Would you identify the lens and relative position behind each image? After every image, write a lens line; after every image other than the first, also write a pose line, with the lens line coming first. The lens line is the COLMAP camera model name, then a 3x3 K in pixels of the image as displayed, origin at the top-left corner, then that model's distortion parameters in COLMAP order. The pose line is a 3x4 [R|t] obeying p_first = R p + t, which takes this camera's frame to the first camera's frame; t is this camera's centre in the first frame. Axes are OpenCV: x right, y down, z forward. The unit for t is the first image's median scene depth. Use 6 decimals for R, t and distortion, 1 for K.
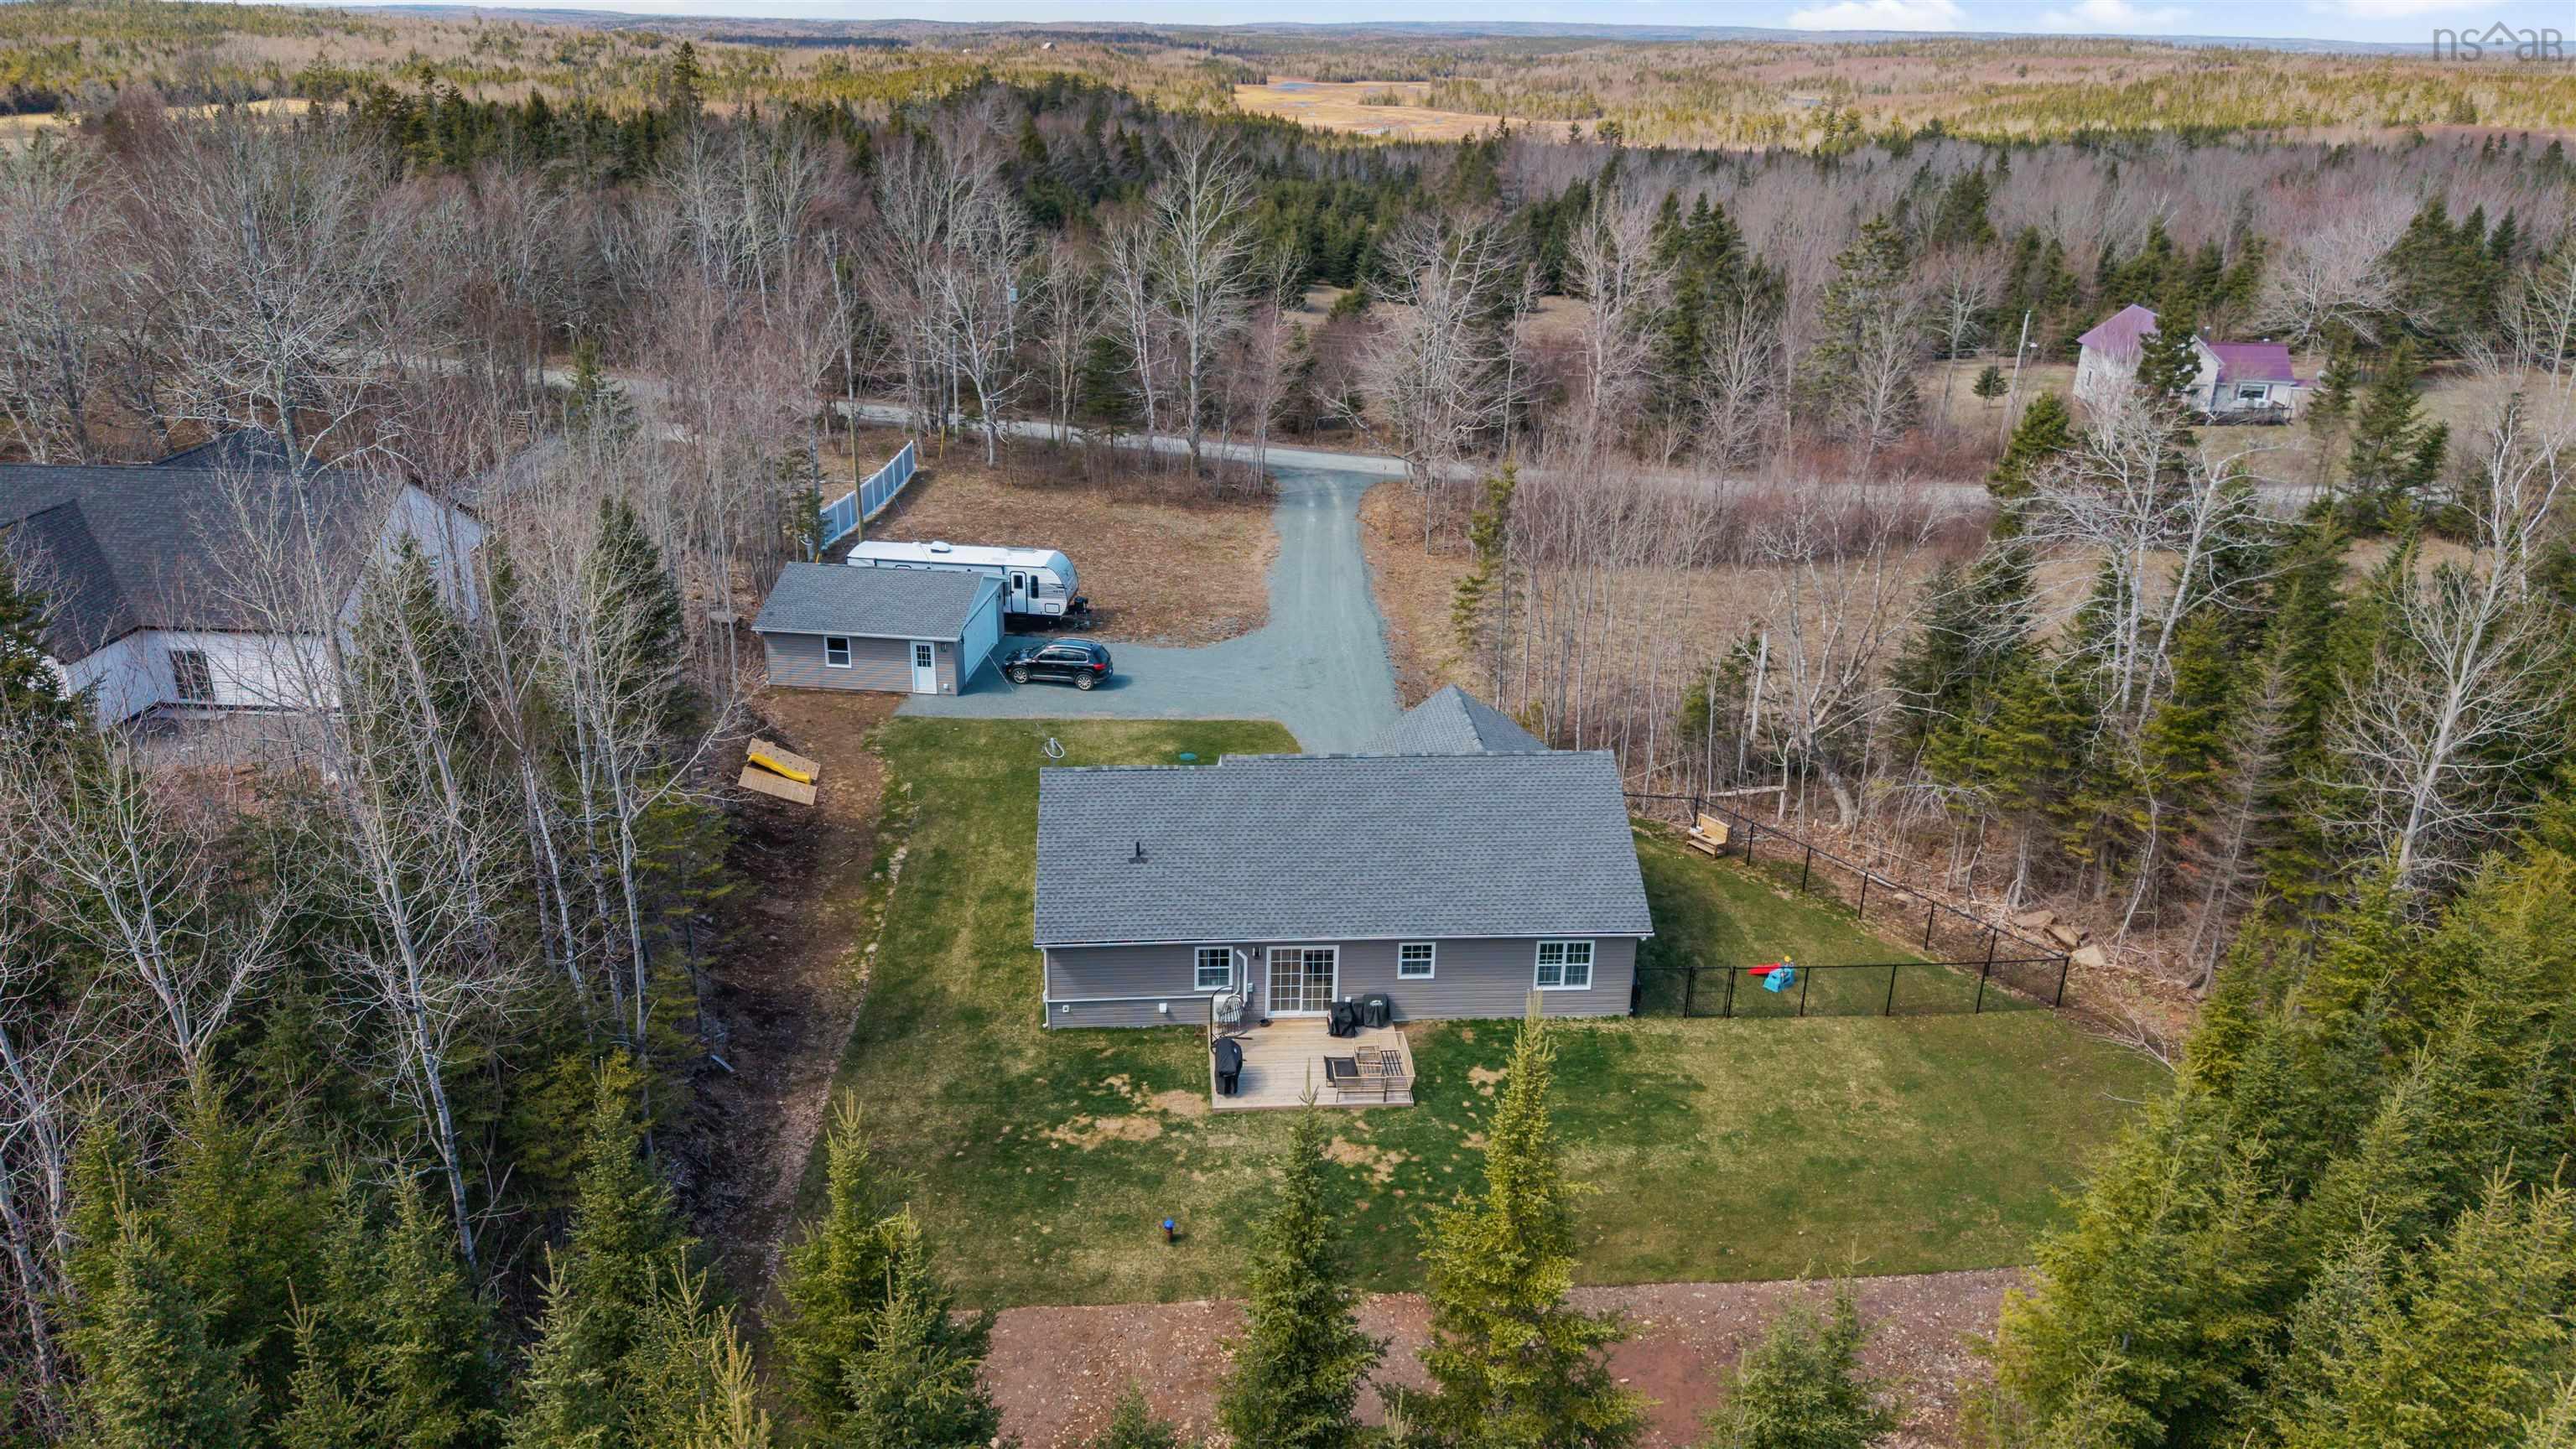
lens RADIAL K [[1762.8, 0, 1300.3], [0, 1762.8, 691.1], [0, 0, 1]] dist [0.096520, -0.092984]
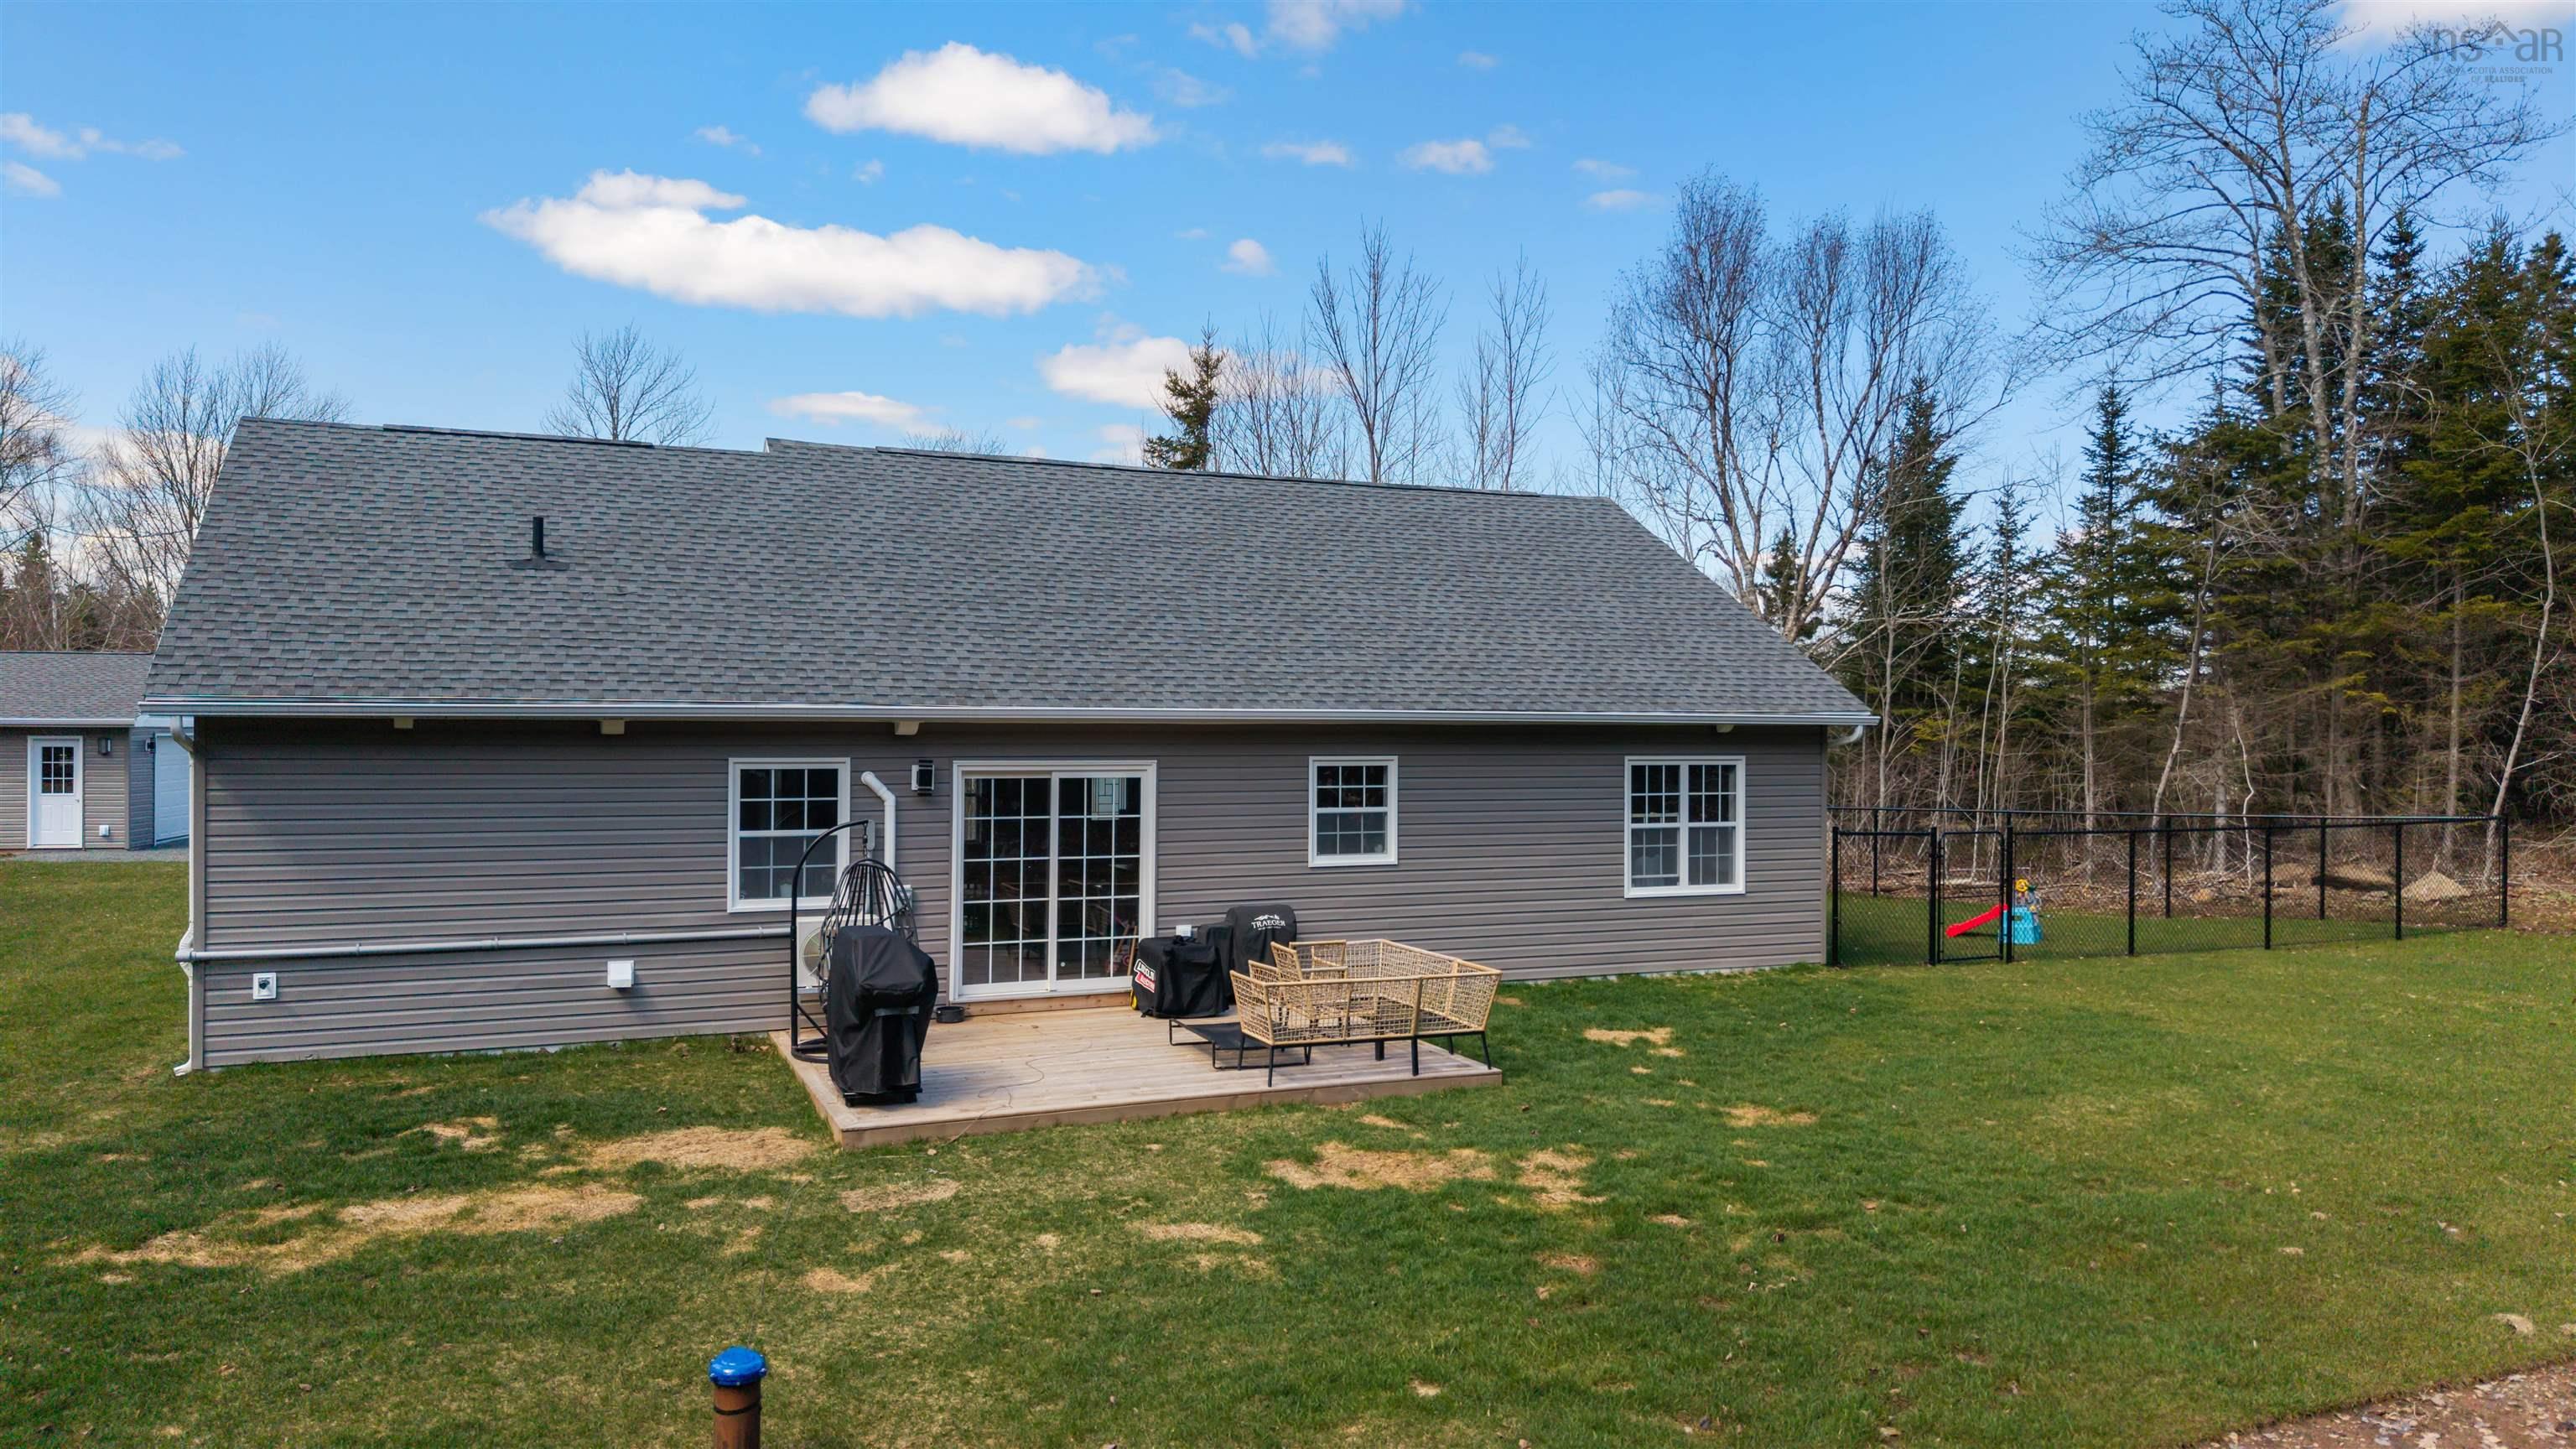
lens RADIAL K [[1790.3, 0, 1330.6], [0, 1790.3, 629.4], [0, 0, 1]] dist [0.081536, -0.090666]
pose [[0.946041, -0.013030, 0.323784, -0.061746], [0.128865, 0.931912, -0.339020, 0.245601], [-0.297320, 0.362451, 0.883306, 0.652564]]
